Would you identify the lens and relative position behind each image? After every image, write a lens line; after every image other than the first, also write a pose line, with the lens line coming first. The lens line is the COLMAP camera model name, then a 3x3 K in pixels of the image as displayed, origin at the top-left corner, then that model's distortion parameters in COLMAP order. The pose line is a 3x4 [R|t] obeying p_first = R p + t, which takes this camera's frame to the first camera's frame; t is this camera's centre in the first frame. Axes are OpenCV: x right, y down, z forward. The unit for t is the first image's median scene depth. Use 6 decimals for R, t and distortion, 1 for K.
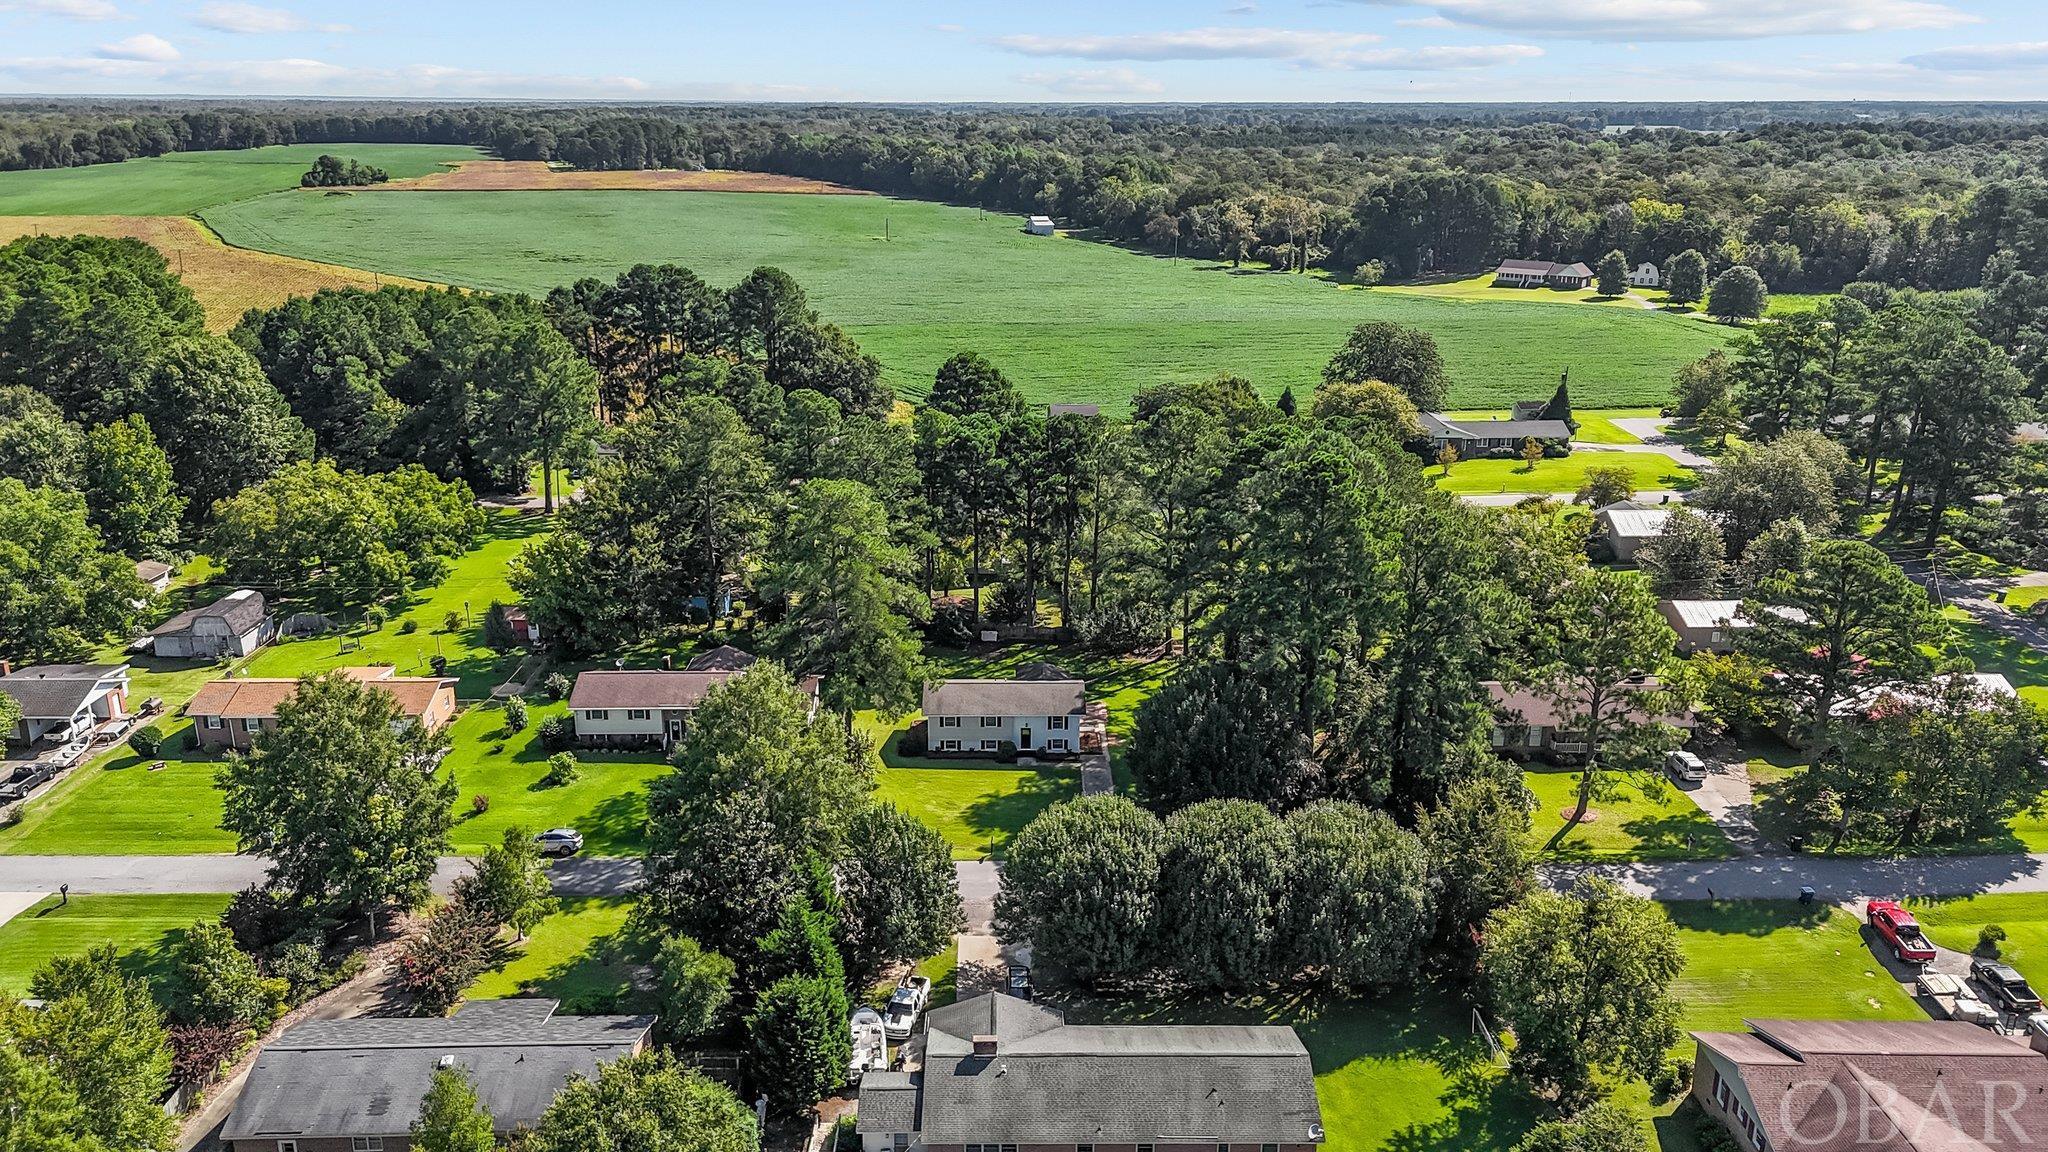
lens RADIAL K [[1479.4, 0, 1024.0], [0, 1479.4, 576.0], [0, 0, 1]] dist [0.101106, -0.100012]
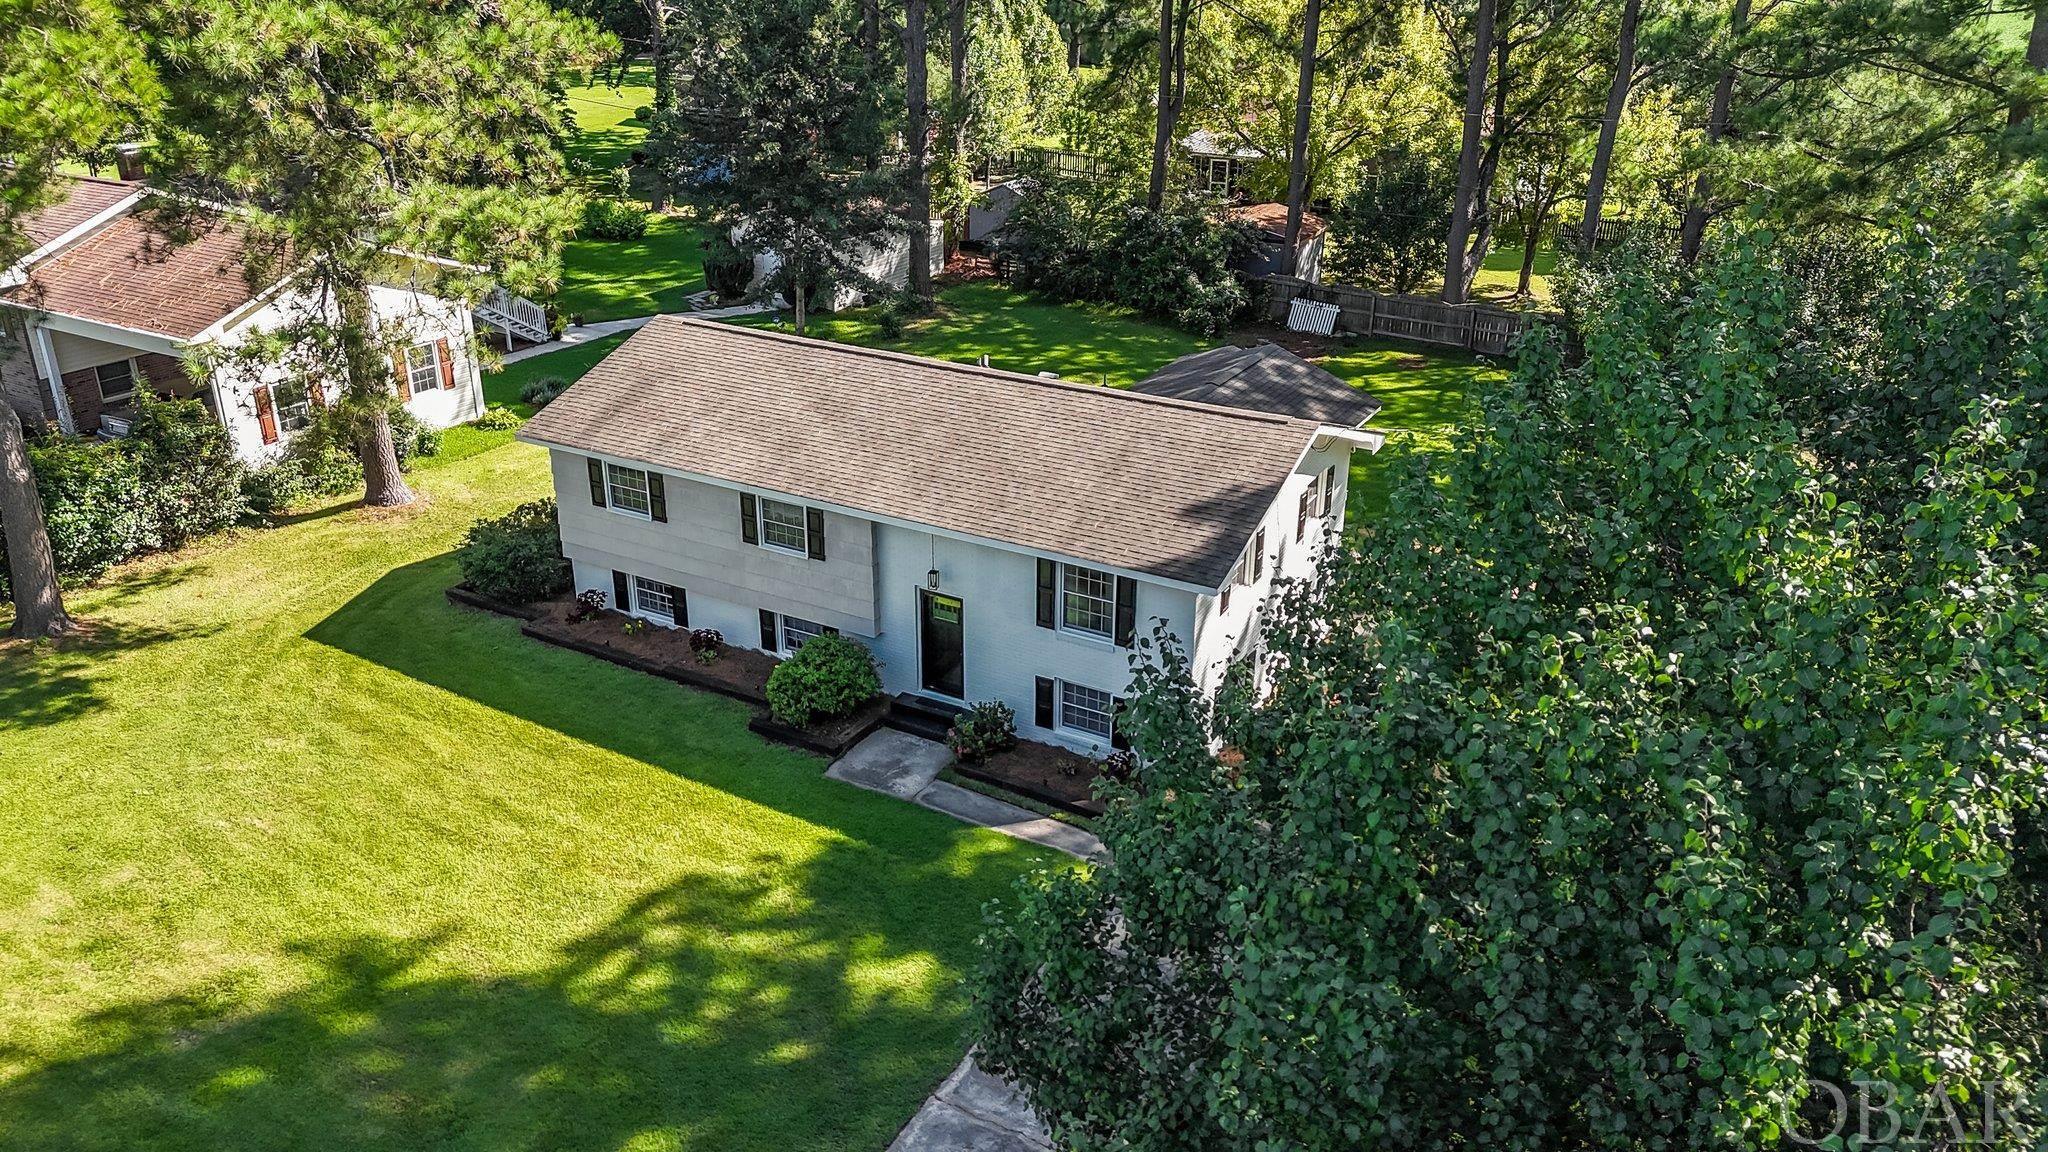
lens RADIAL K [[1479.4, 0, 1024.0], [0, 1479.4, 576.0], [0, 0, 1]] dist [0.101106, -0.100012]
pose [[0.869717, 0.201852, -0.450388, 0.096987], [-0.151561, 0.977681, 0.145499, 0.070598], [0.469704, -0.058281, 0.880898, 0.832795]]
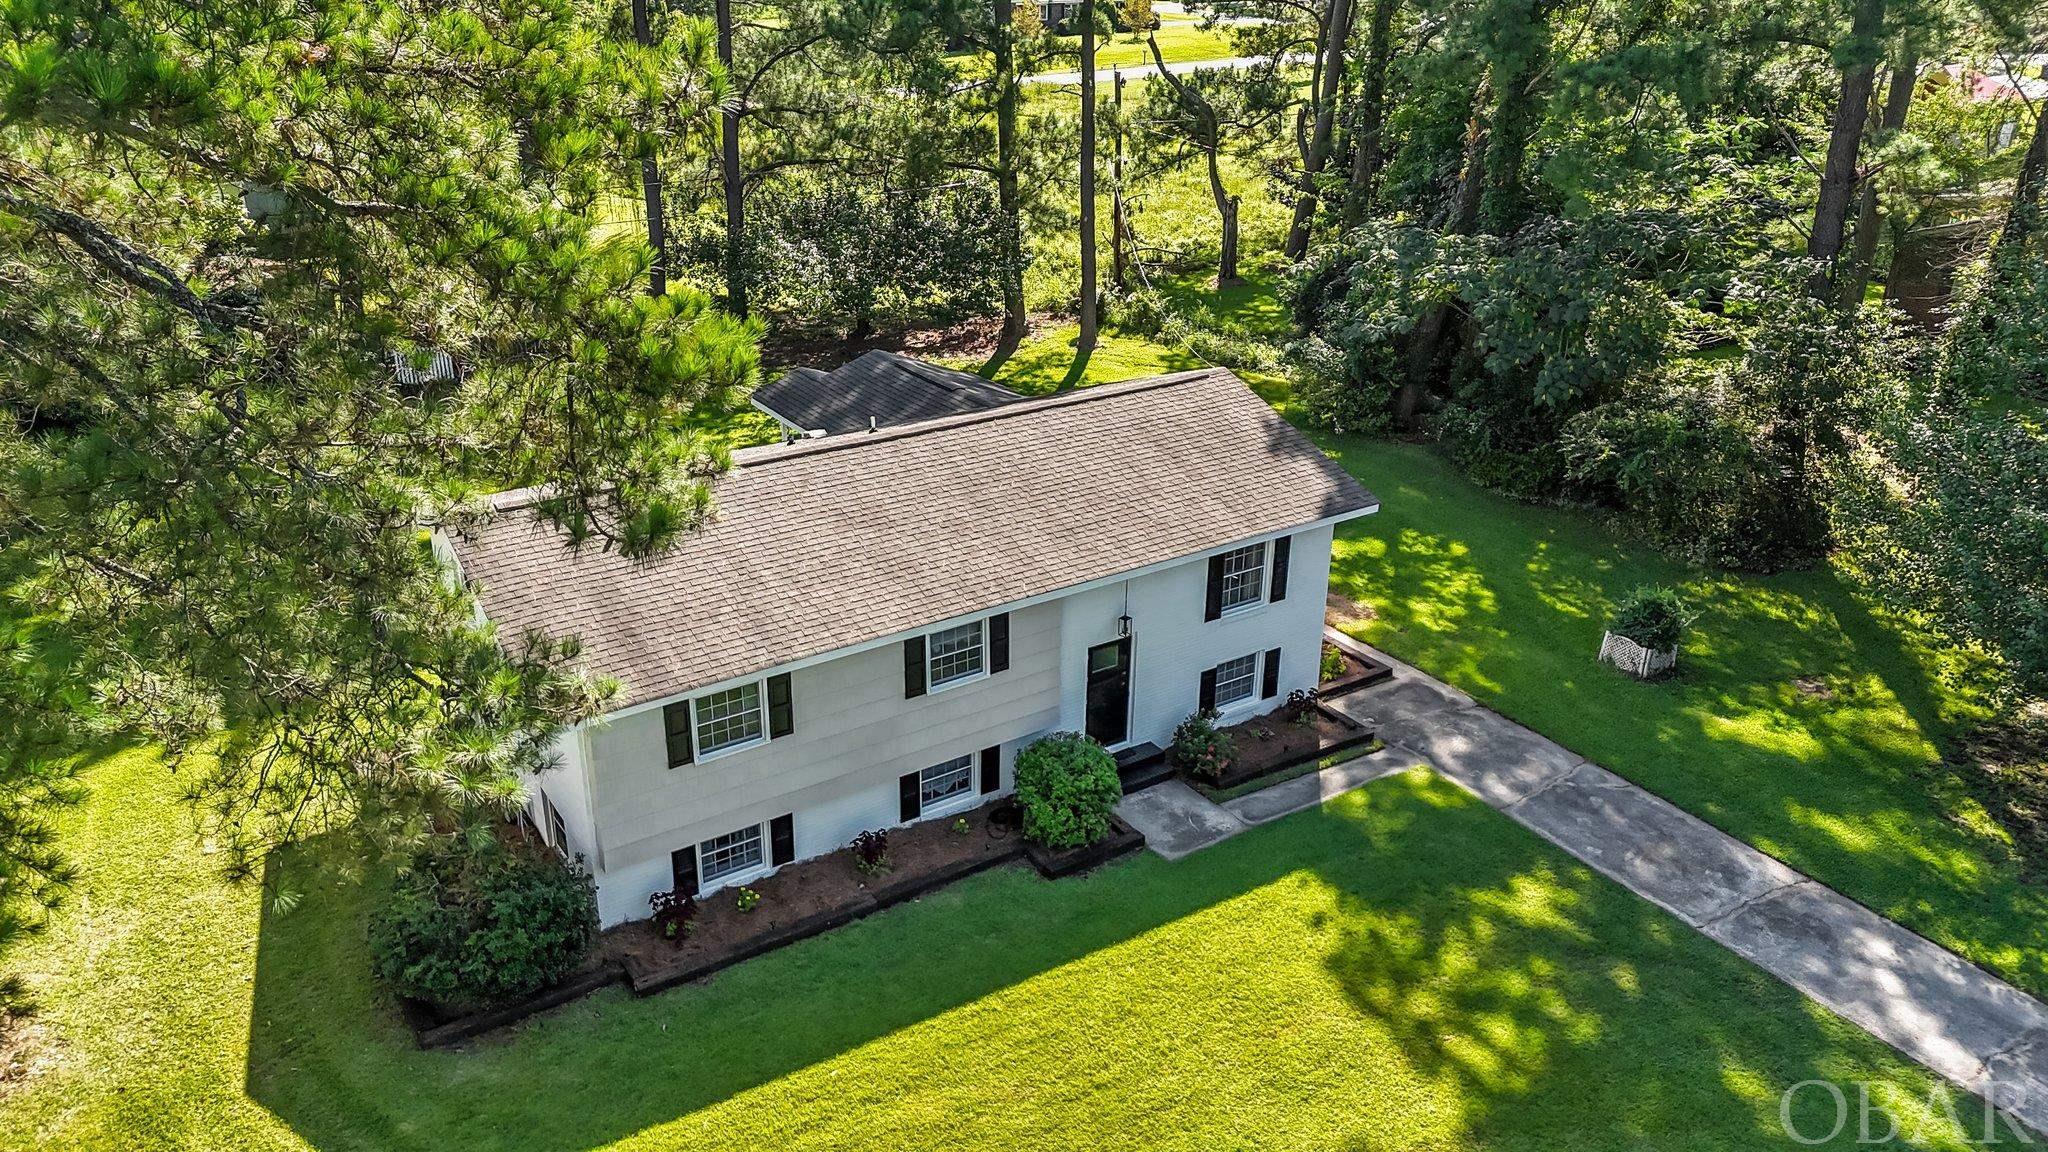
lens RADIAL K [[1506.6, 0, 1024.0], [0, 1506.6, 576.0], [0, 0, 1]] dist [0.047655, -0.001587]
pose [[0.839931, -0.217878, 0.497037, -0.097719], [0.161772, 0.974752, 0.153911, 0.064479], [-0.518022, -0.048868, 0.853970, 0.845242]]
